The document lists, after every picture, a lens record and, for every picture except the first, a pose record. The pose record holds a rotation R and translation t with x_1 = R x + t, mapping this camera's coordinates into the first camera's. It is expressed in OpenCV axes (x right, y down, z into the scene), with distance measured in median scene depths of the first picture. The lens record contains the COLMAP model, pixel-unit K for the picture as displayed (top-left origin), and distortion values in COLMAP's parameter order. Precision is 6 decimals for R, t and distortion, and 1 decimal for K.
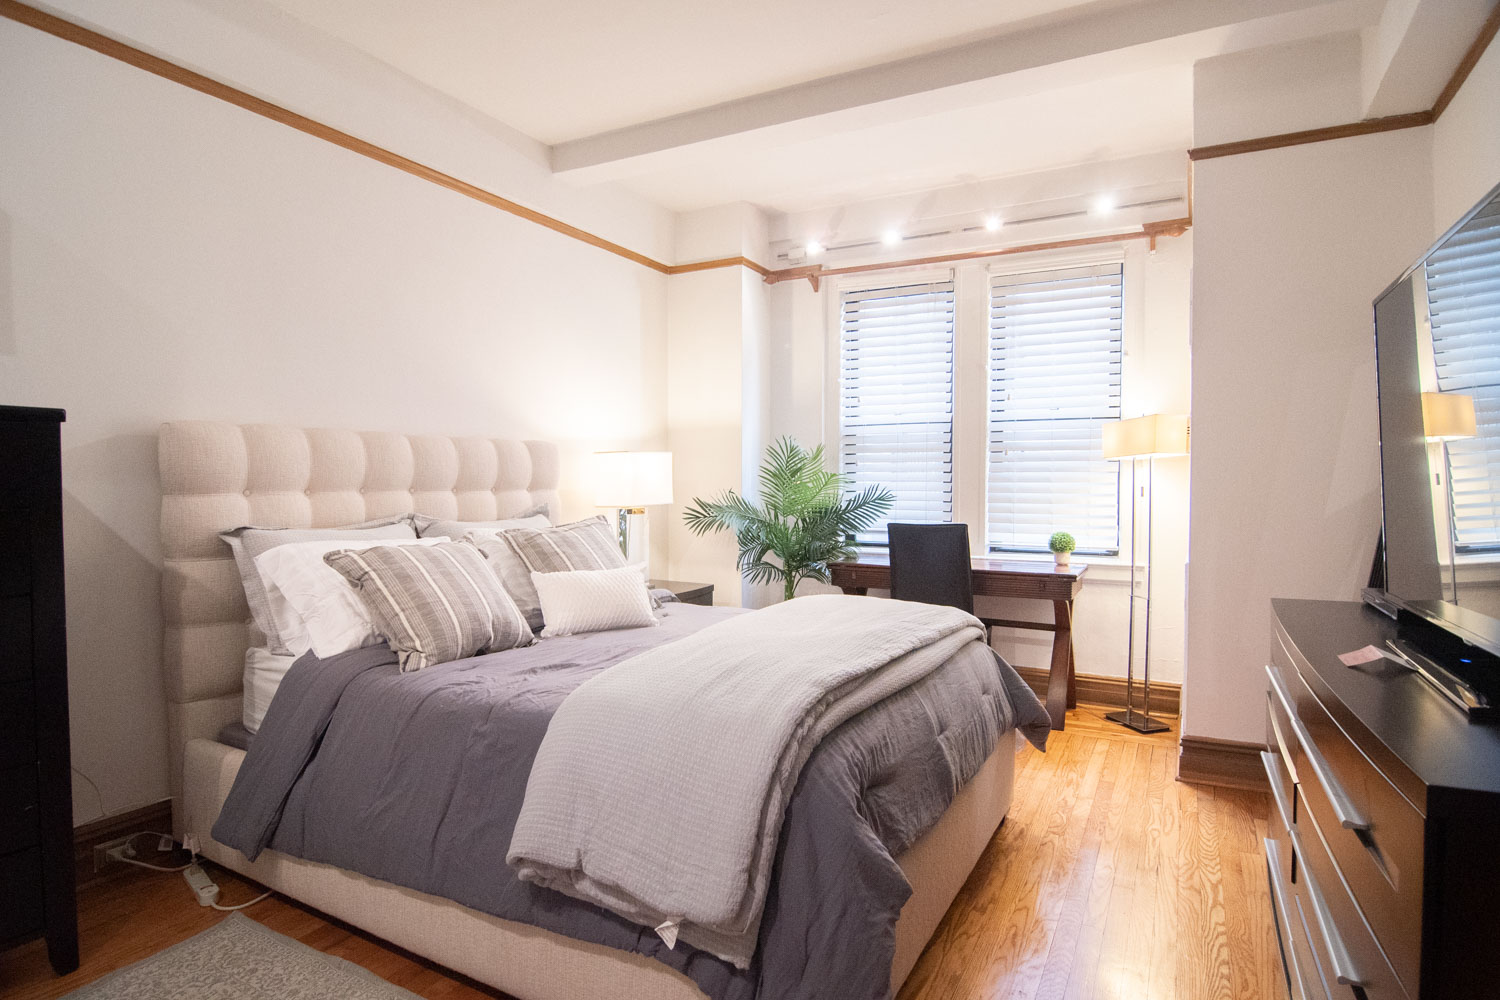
lens RADIAL K [[804.6, 0, 723.0], [0, 804.6, 508.5], [0, 0, 1]] dist [-0.018574, -0.006455]
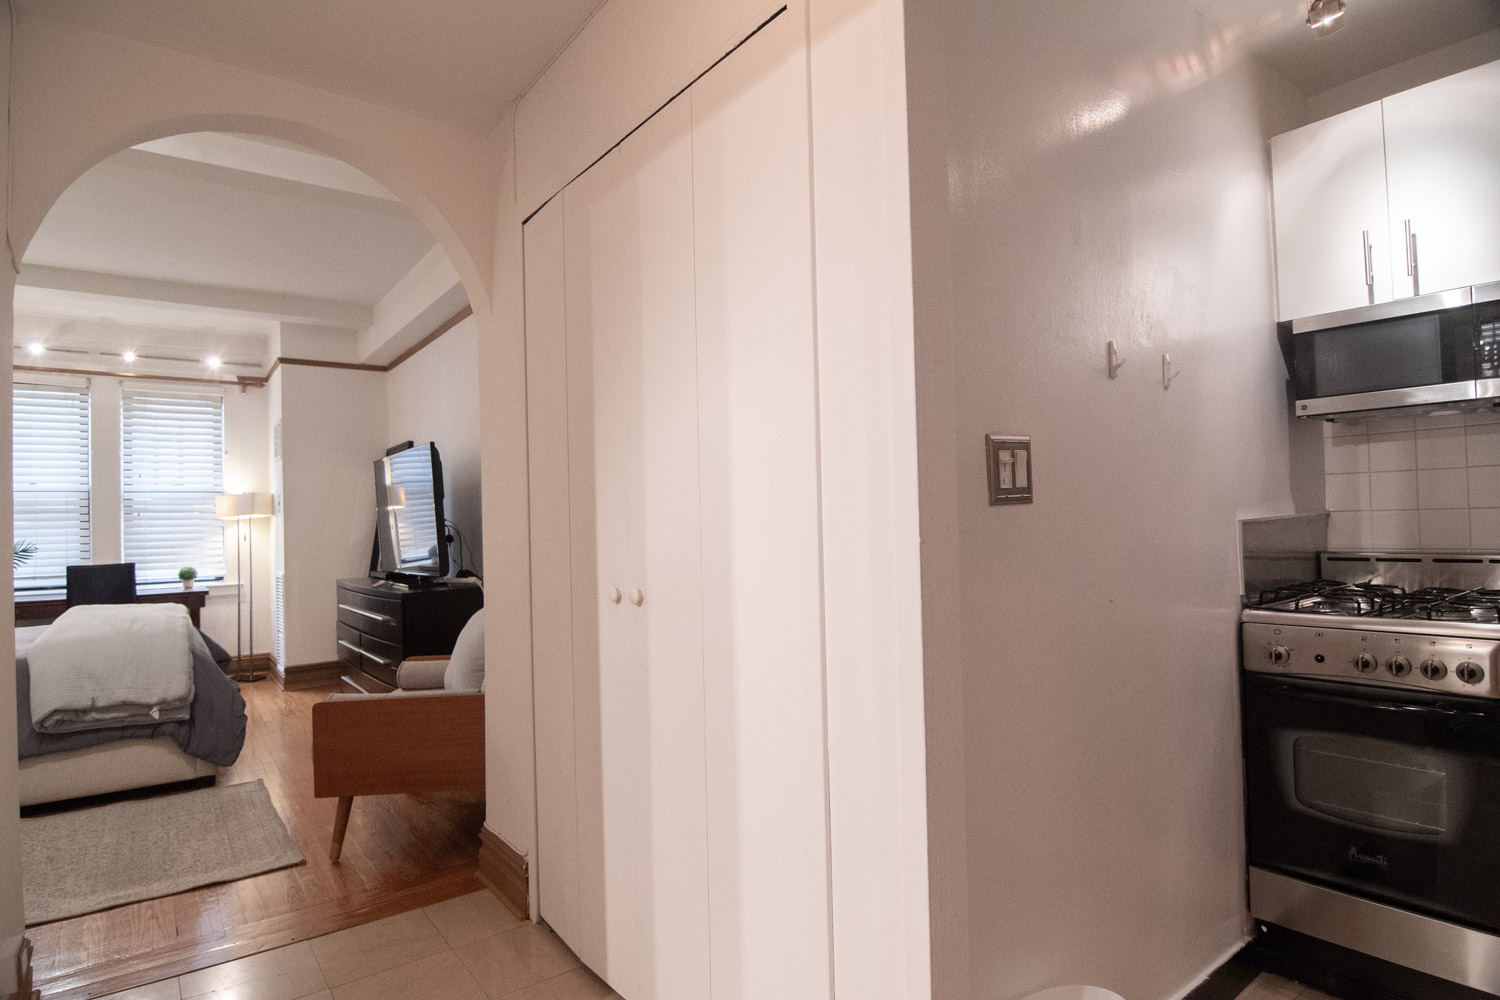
lens RADIAL K [[804.6, 0, 755.8], [0, 804.6, 506.3], [0, 0, 1]] dist [-0.018574, -0.006455]
pose [[0.394595, 0.004532, 0.918844, -0.566555], [0.058326, 0.997848, -0.029970, 0.023849], [-0.917002, 0.065418, 0.393481, -0.616774]]
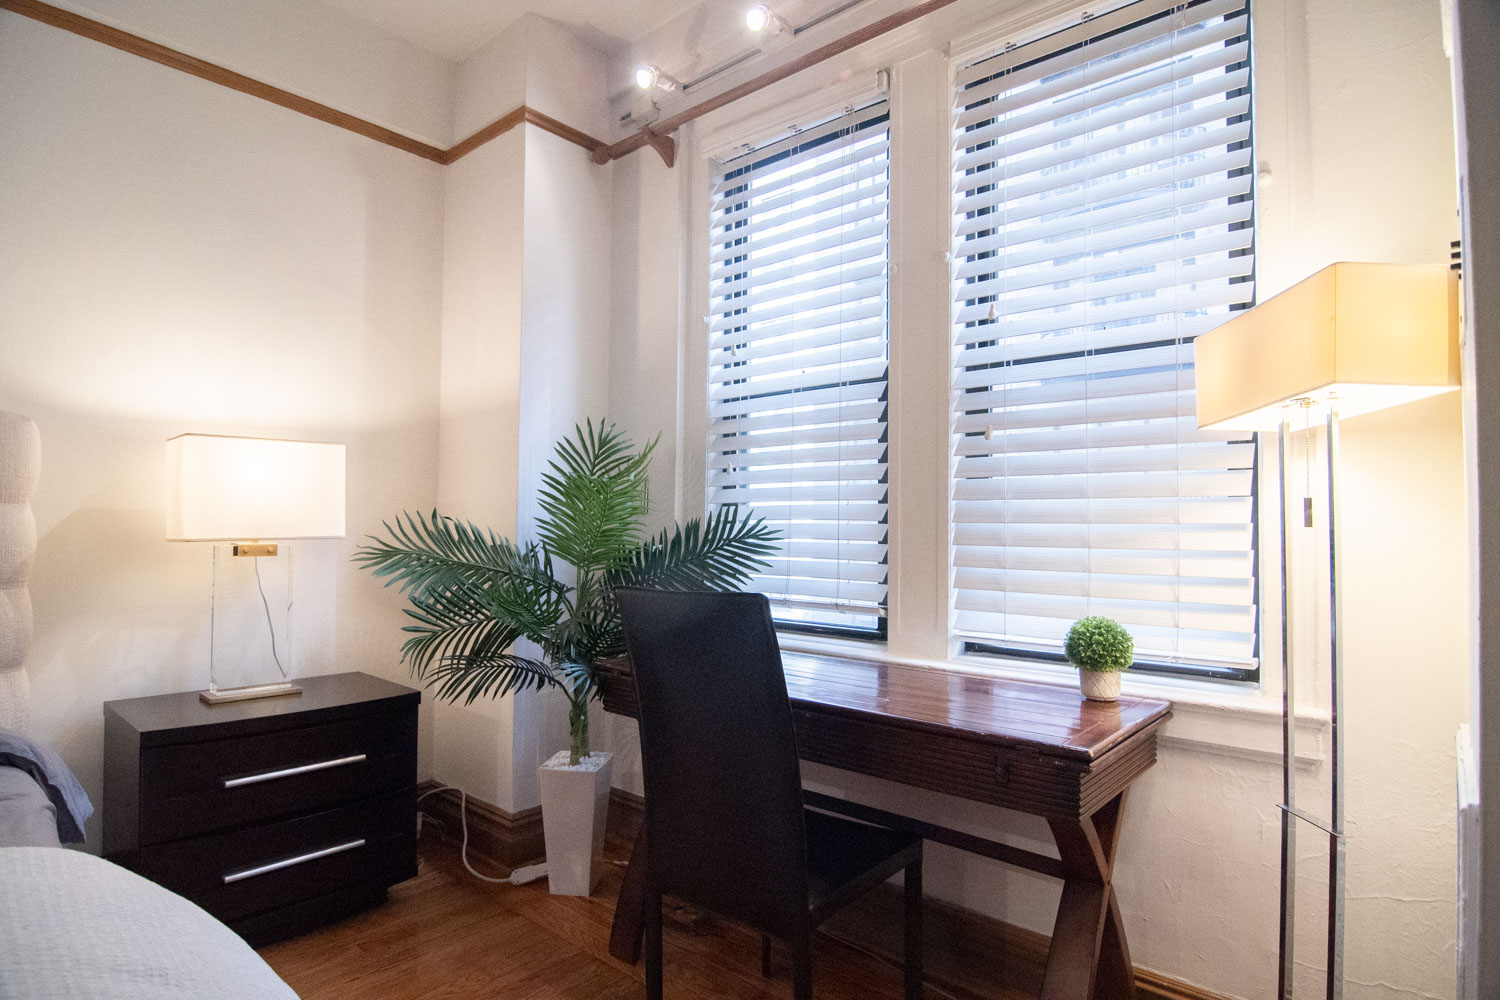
lens RADIAL K [[804.6, 0, 723.5], [0, 804.6, 511.8], [0, 0, 1]] dist [-0.018574, -0.006455]
pose [[0.976346, 0.001500, -0.216209, 0.344156], [-0.012225, 0.998759, -0.048273, -0.001855], [0.215868, 0.049774, 0.975153, 0.596812]]
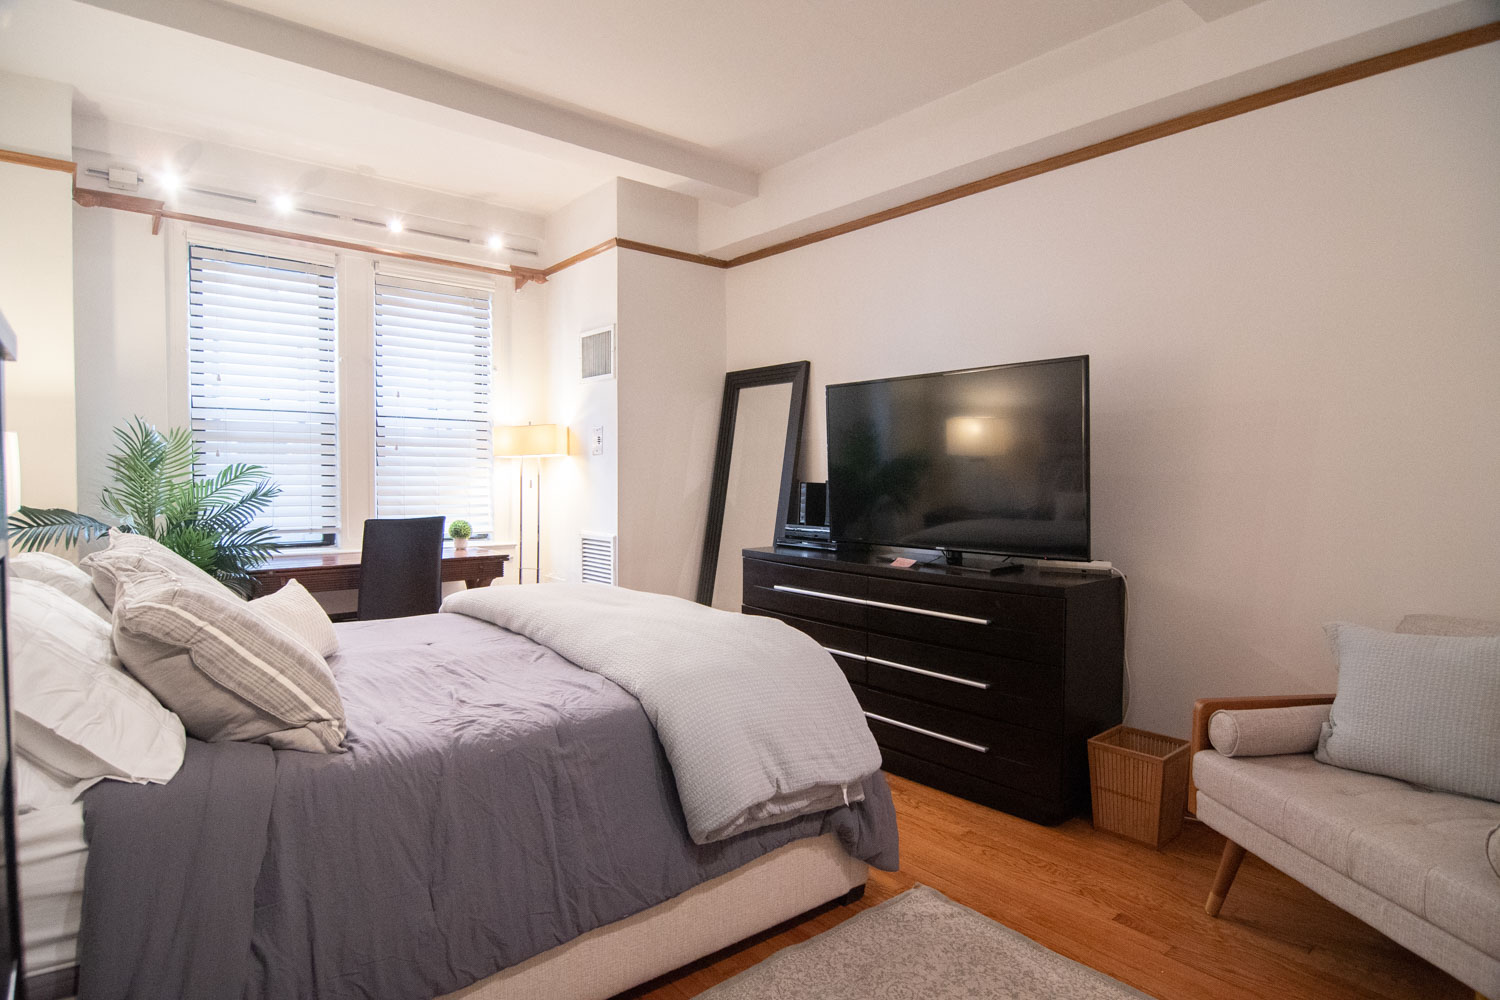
lens RADIAL K [[804.6, 0, 748.2], [0, 804.6, 511.0], [0, 0, 1]] dist [-0.018574, -0.006455]
pose [[0.365365, -0.040996, 0.929961, -0.510180], [0.023462, 0.999118, 0.034827, -0.014256], [-0.930569, 0.009094, 0.366004, 0.218491]]
